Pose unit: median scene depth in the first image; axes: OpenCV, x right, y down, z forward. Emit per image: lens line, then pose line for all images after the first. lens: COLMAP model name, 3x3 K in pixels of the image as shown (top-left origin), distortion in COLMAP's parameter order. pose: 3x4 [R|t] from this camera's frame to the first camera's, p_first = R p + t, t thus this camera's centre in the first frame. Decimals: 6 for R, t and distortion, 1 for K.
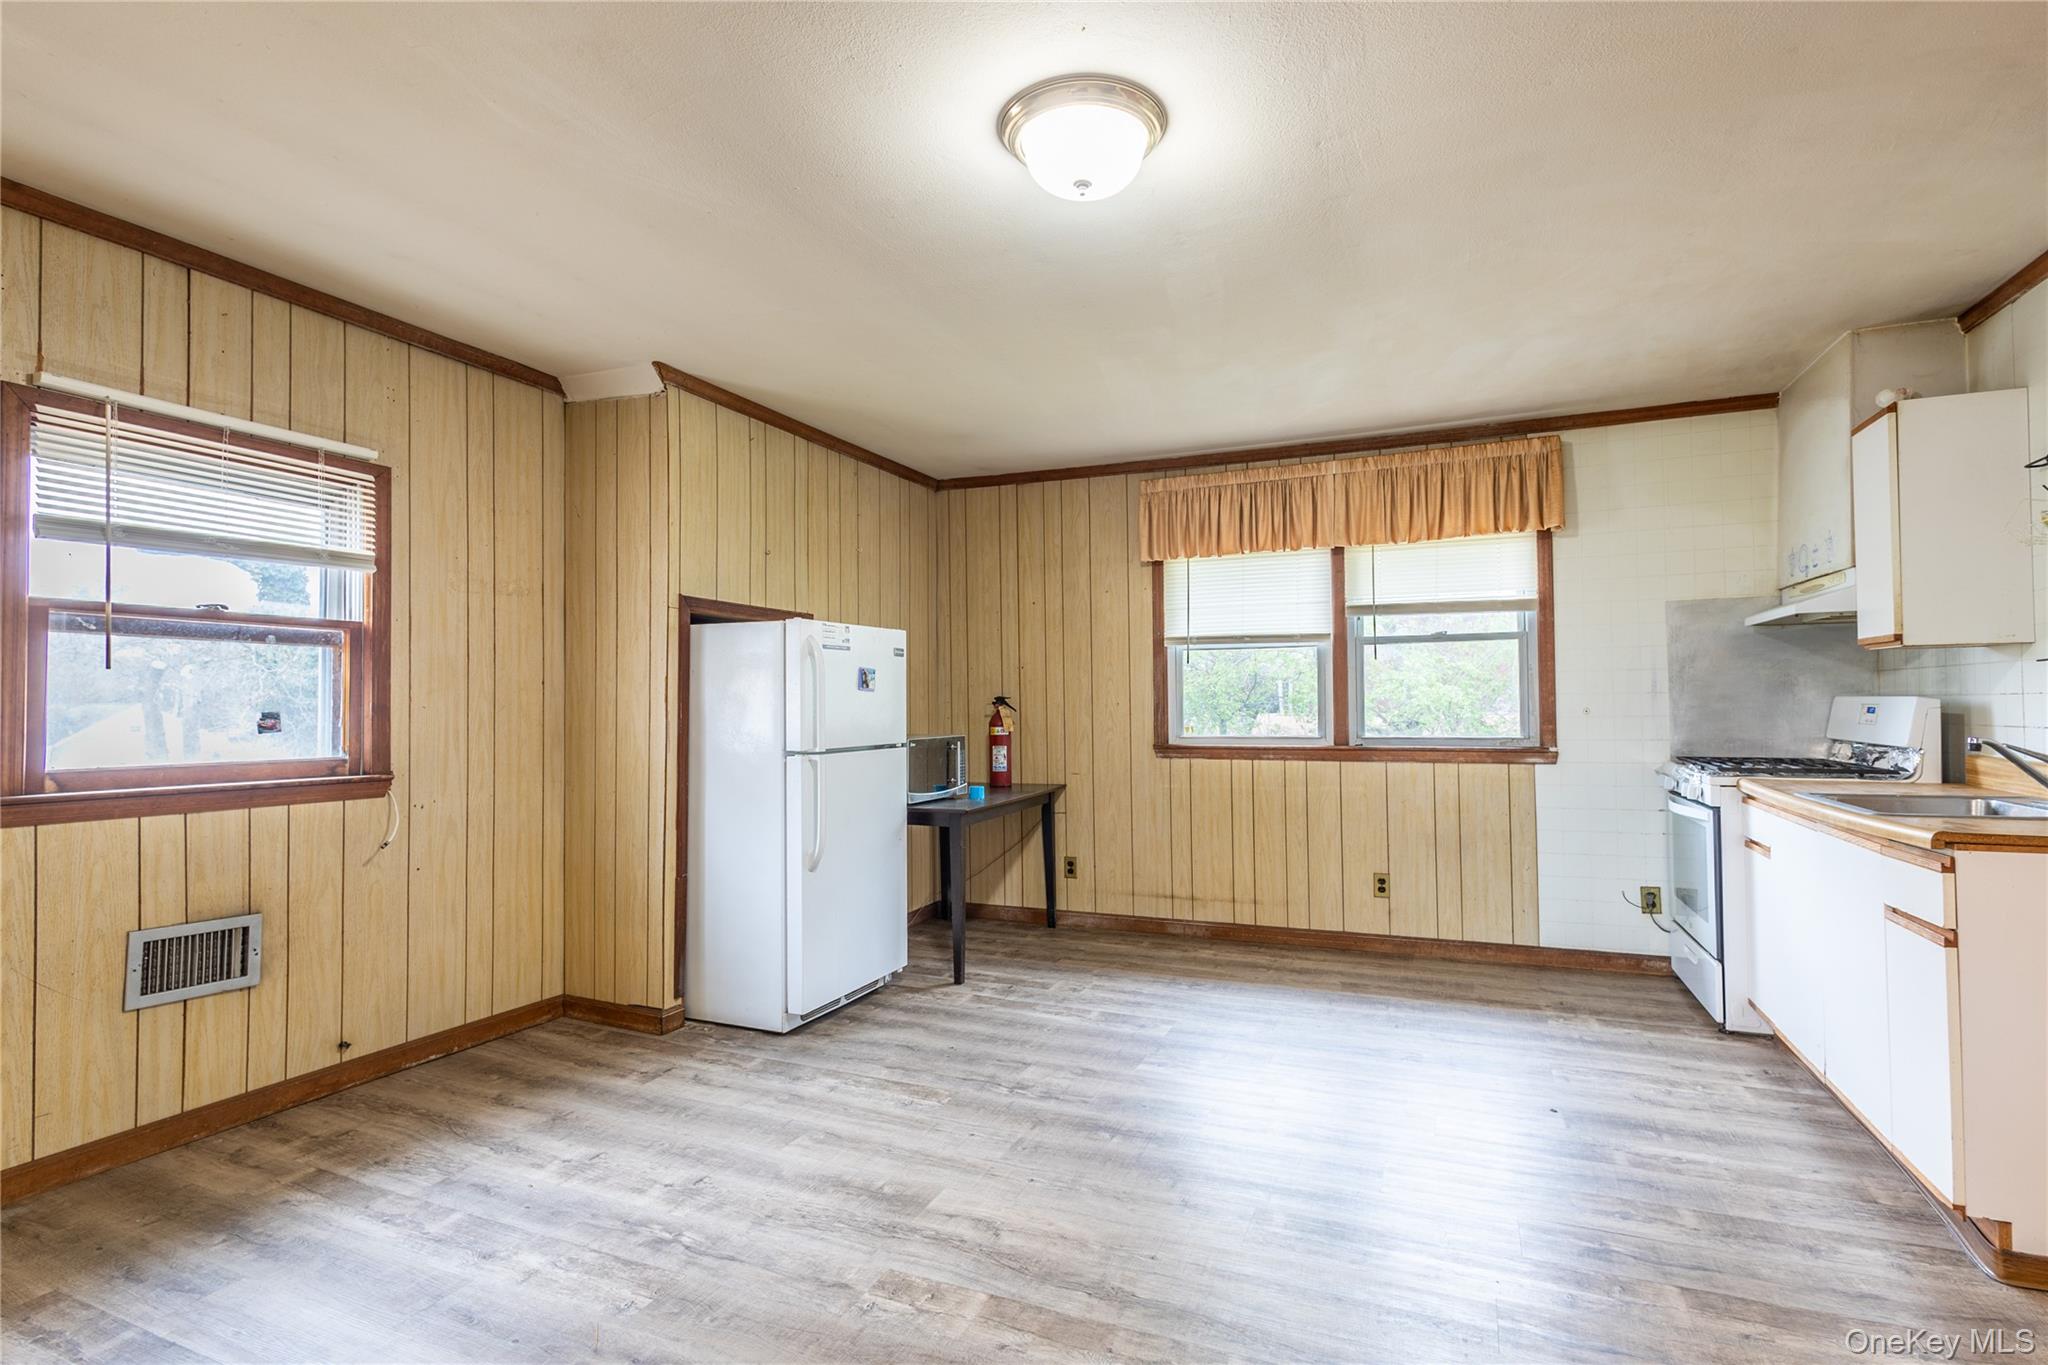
lens RADIAL K [[970.4, 0, 1022.5], [0, 970.4, 687.6], [0, 0, 1]] dist [0.007983, -0.000477]
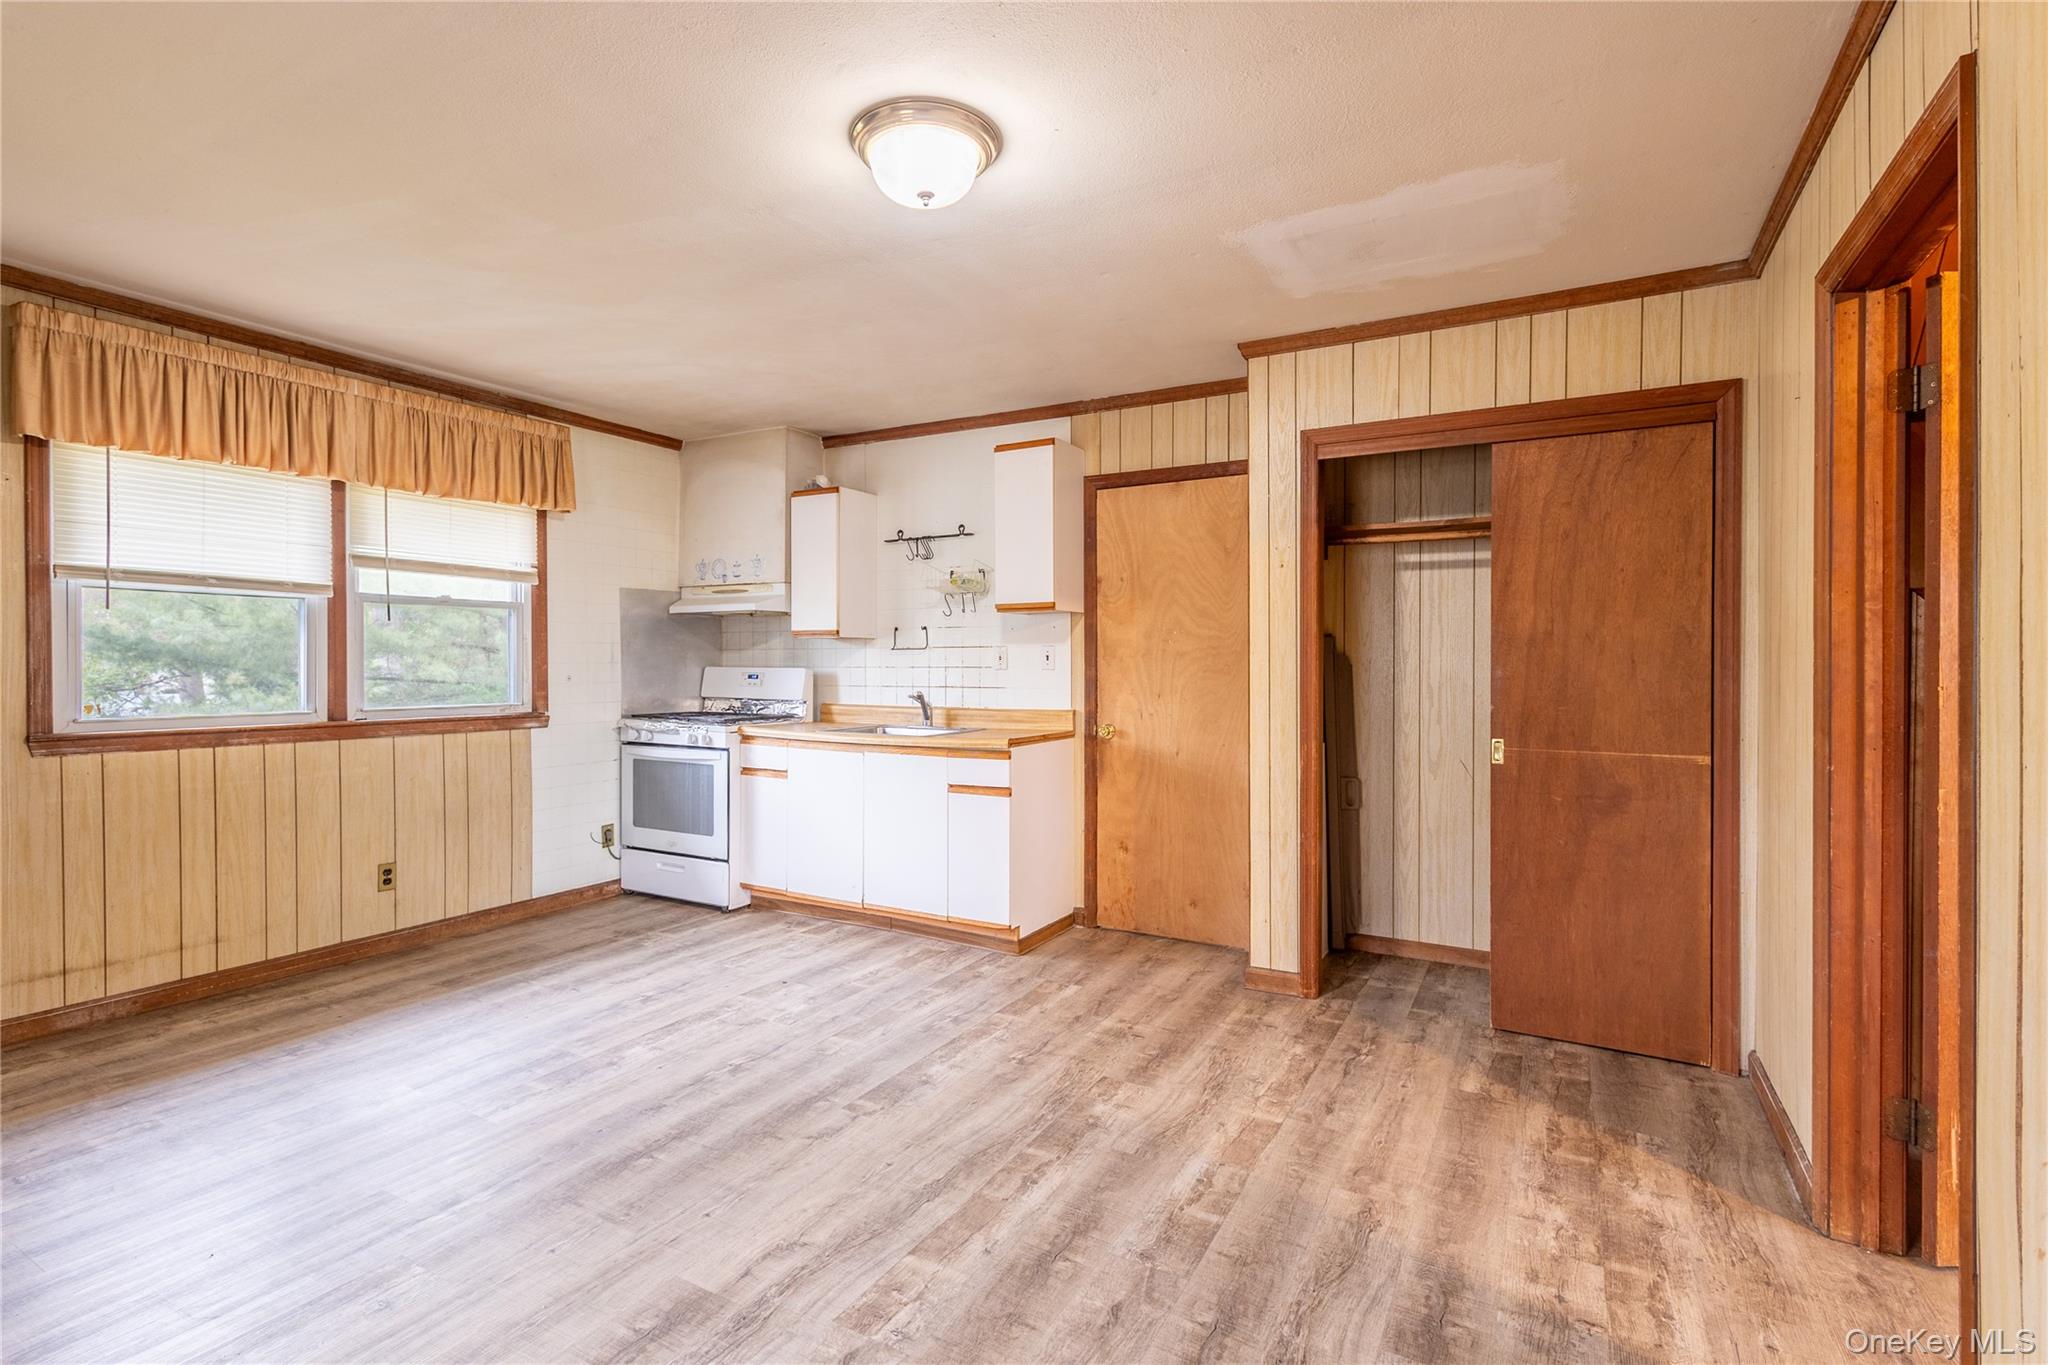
lens RADIAL K [[970.4, 0, 1012.4], [0, 970.4, 675.7], [0, 0, 1]] dist [0.007983, -0.000477]
pose [[0.122757, -0.002297, 0.992434, -0.454996], [-0.021853, 0.999749, 0.005017, 0.004279], [-0.992196, -0.022303, 0.122676, 0.344042]]
